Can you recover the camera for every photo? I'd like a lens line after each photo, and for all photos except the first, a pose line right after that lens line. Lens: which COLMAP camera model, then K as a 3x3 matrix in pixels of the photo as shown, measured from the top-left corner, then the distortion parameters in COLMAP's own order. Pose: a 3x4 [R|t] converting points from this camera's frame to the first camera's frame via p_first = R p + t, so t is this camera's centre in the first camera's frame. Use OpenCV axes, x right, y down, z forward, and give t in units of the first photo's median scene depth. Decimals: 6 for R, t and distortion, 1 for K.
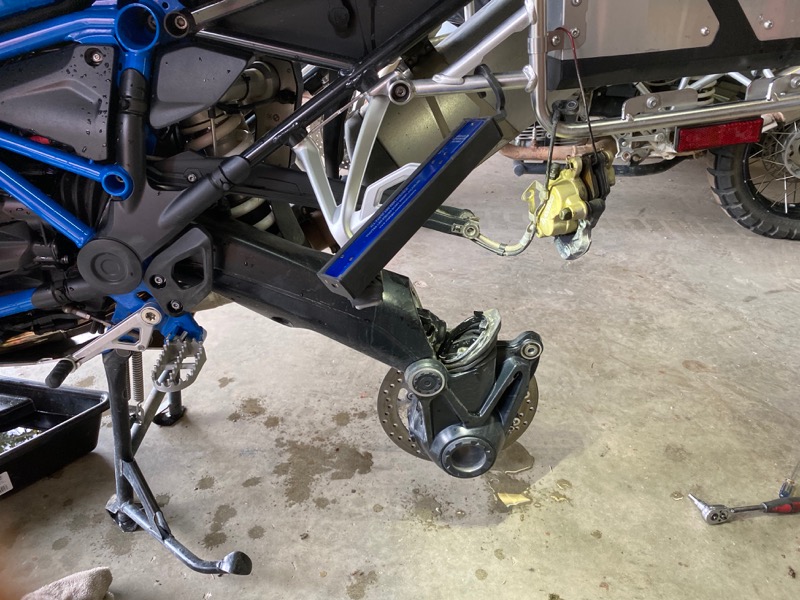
lens RADIAL K [[615.2, 0, 400.0], [0, 615.2, 300.0], [0, 0, 1]] dist [-0.005612, -0.002980]
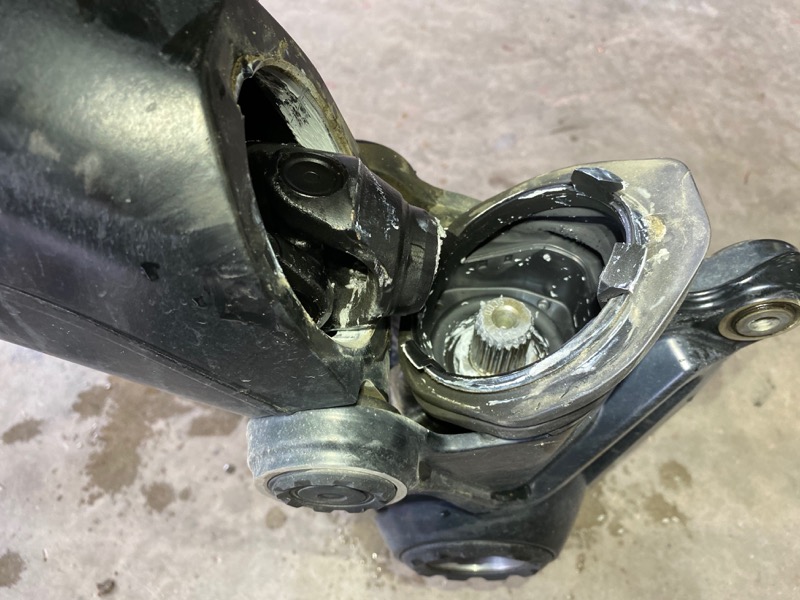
lens RADIAL K [[615.2, 0, 400.0], [0, 615.2, 300.0], [0, 0, 1]] dist [-0.005612, -0.002980]
pose [[0.997611, 0.066614, -0.018295, 0.053209], [-0.051004, 0.888884, 0.455284, -0.027086], [0.046590, -0.453263, 0.890158, 0.627029]]
